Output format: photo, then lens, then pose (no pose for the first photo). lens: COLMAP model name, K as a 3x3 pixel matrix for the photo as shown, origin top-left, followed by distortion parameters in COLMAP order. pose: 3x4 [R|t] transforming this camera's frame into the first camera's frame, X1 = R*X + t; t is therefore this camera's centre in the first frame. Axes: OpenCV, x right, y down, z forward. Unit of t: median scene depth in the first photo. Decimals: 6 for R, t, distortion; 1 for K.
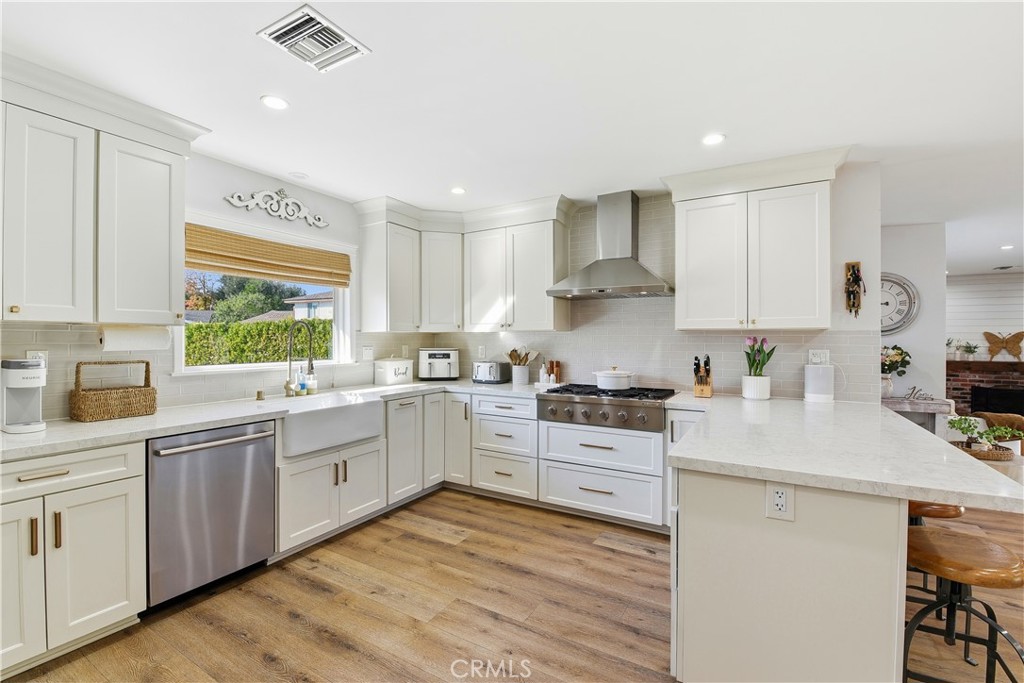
lens RADIAL K [[445.4, 0, 504.9], [0, 445.4, 341.3], [0, 0, 1]] dist [-0.013158, -0.004629]
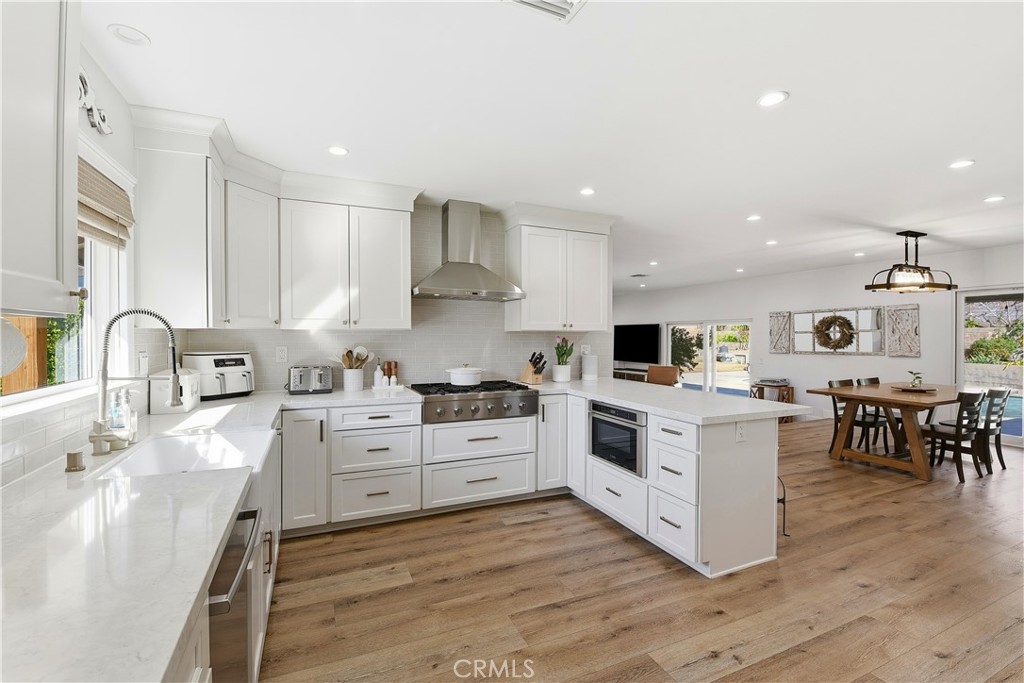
lens RADIAL K [[445.4, 0, 506.5], [0, 445.4, 339.2], [0, 0, 1]] dist [-0.013158, -0.004629]
pose [[0.580817, -0.007593, 0.813999, -0.611075], [0.000966, 0.999962, 0.008638, -0.012560], [-0.814033, -0.004231, 0.580803, 0.319006]]
